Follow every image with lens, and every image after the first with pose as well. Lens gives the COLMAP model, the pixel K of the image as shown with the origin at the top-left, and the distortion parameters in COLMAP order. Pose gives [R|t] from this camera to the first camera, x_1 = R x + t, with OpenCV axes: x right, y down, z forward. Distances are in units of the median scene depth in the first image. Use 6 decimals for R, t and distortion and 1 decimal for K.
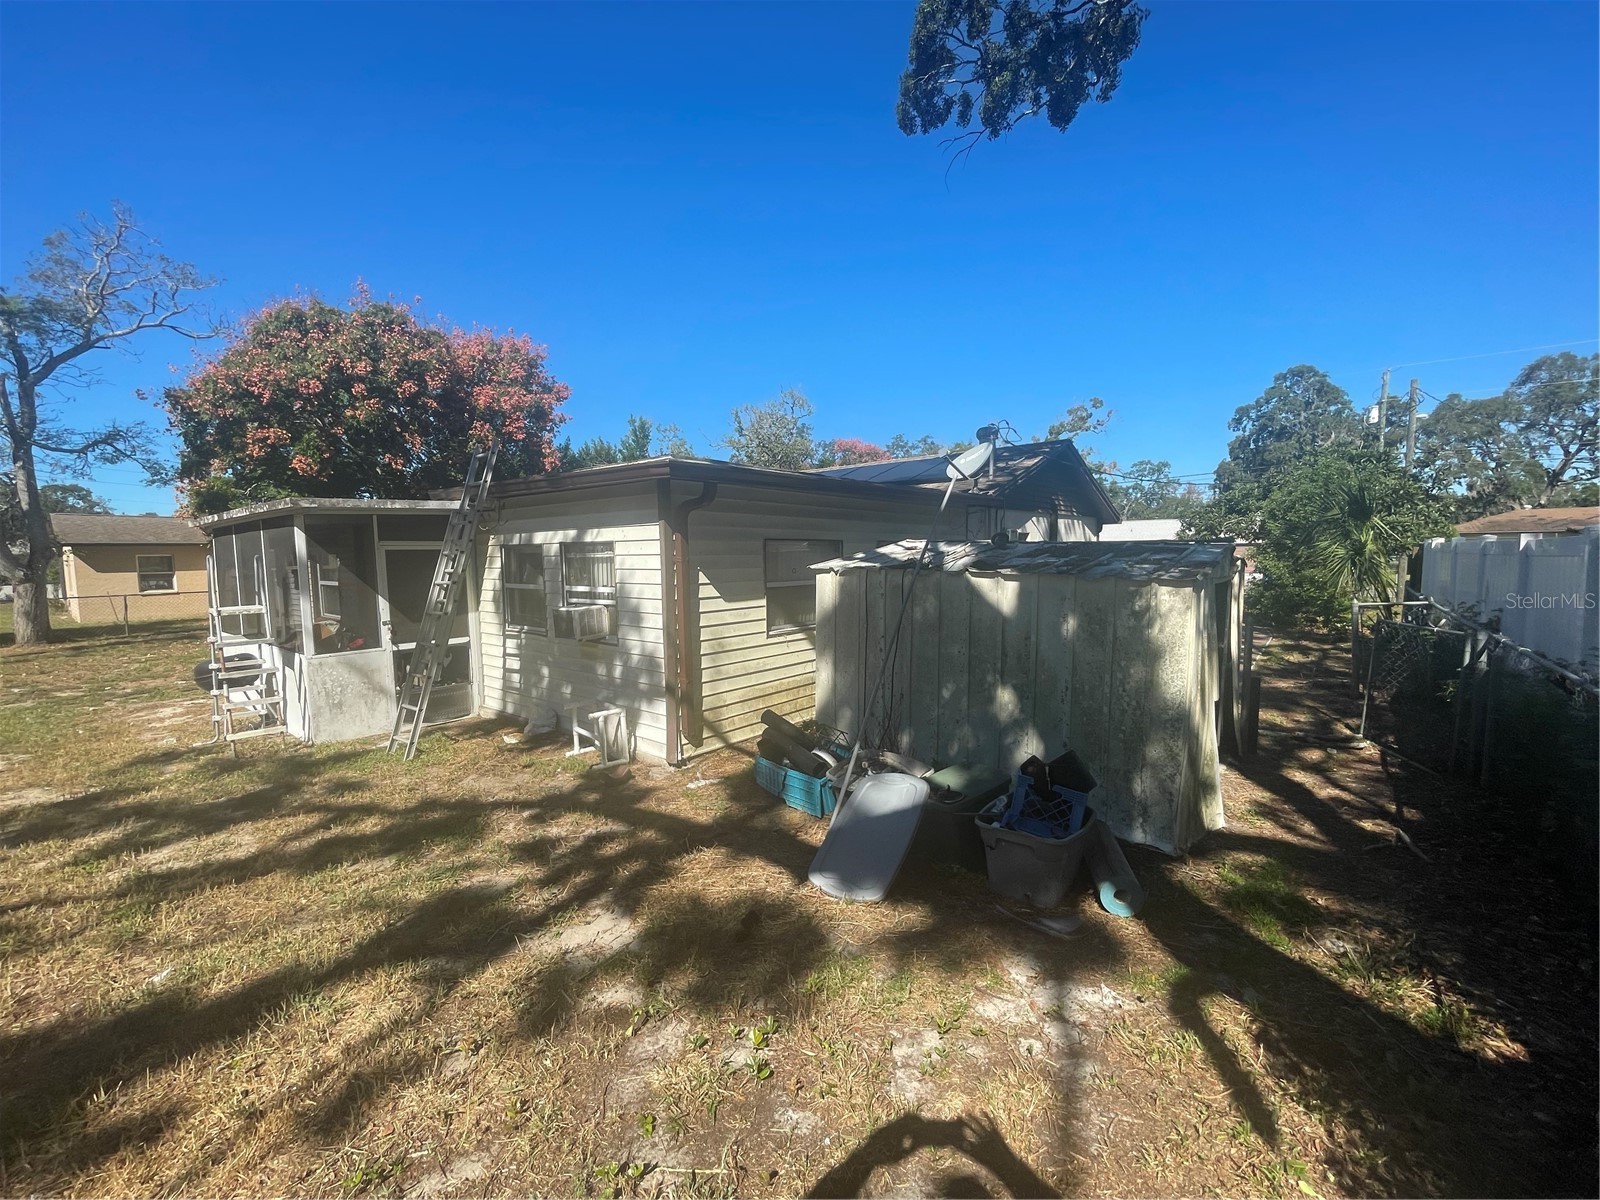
lens RADIAL K [[646.9, 0, 803.2], [0, 646.9, 602.9], [0, 0, 1]] dist [-0.003537, 0.000137]
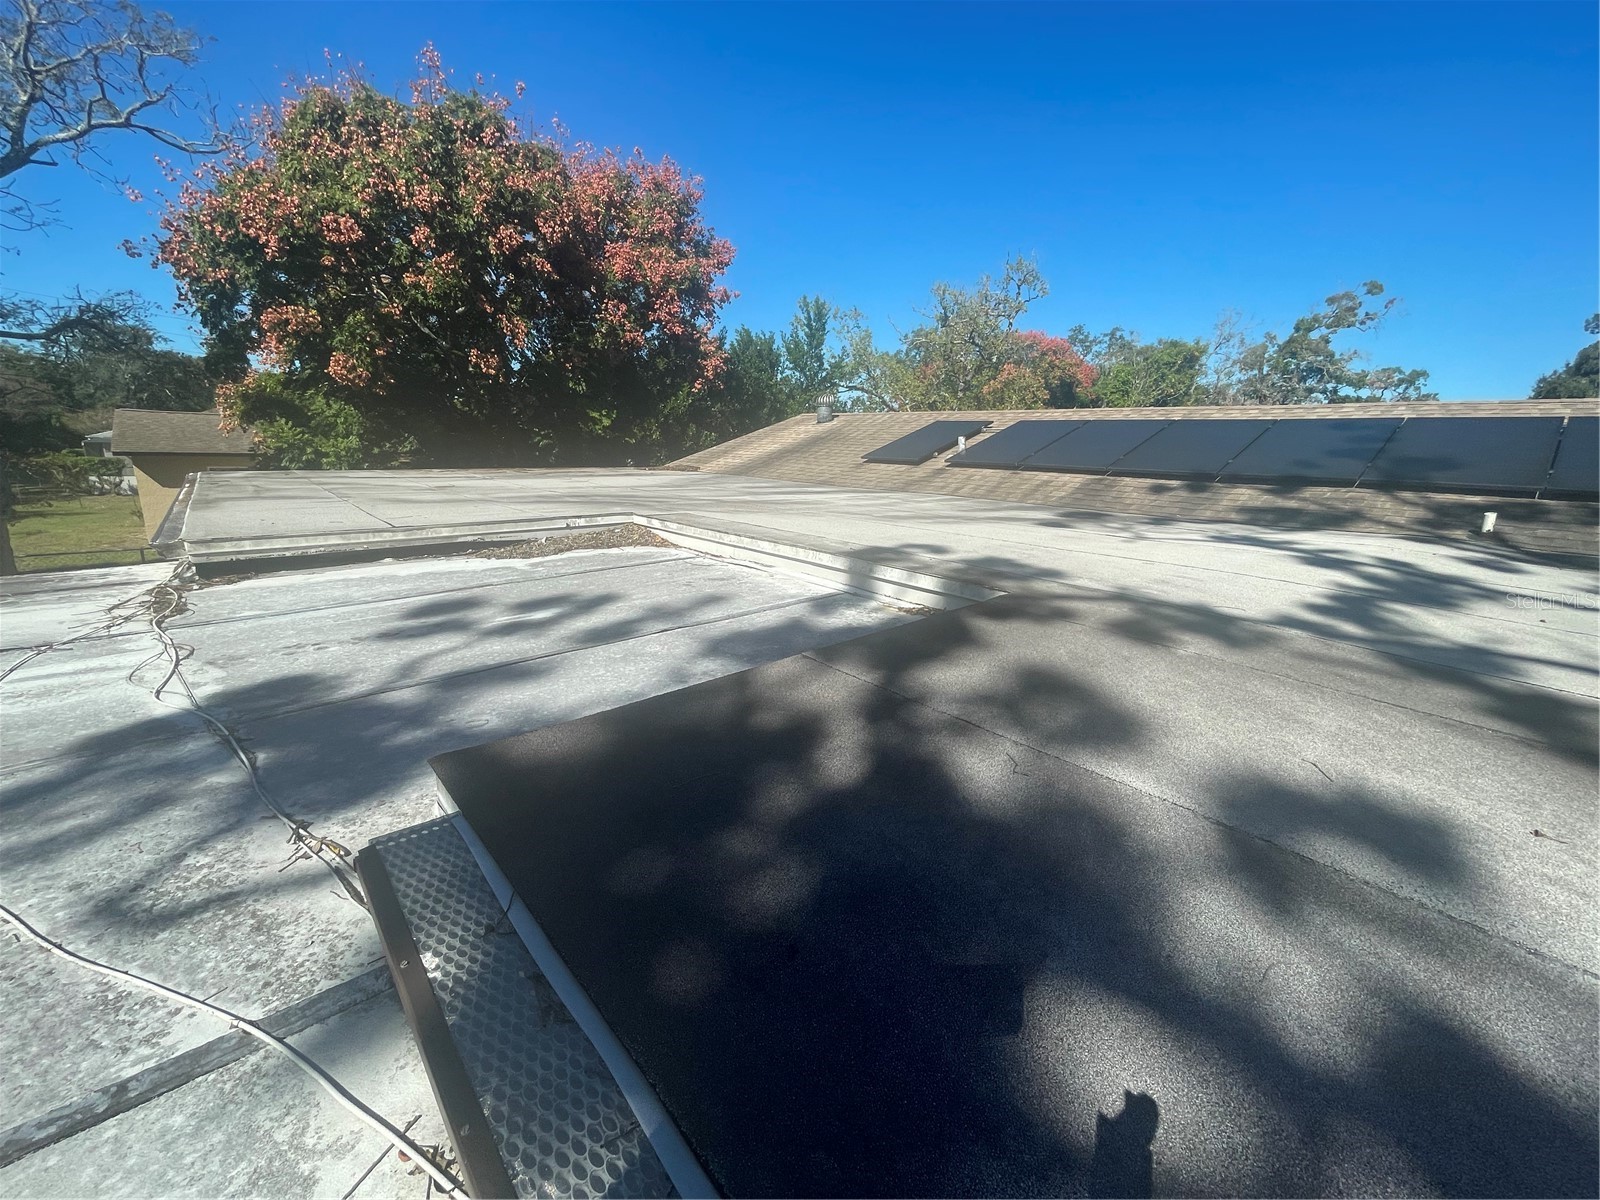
lens RADIAL K [[646.9, 0, 812.9], [0, 646.9, 598.9], [0, 0, 1]] dist [-0.003537, 0.000137]
pose [[0.990328, 0.074685, -0.116932, -0.215149], [-0.055595, 0.985752, 0.158752, -0.104631], [0.127123, -0.150715, 0.980370, 0.365311]]
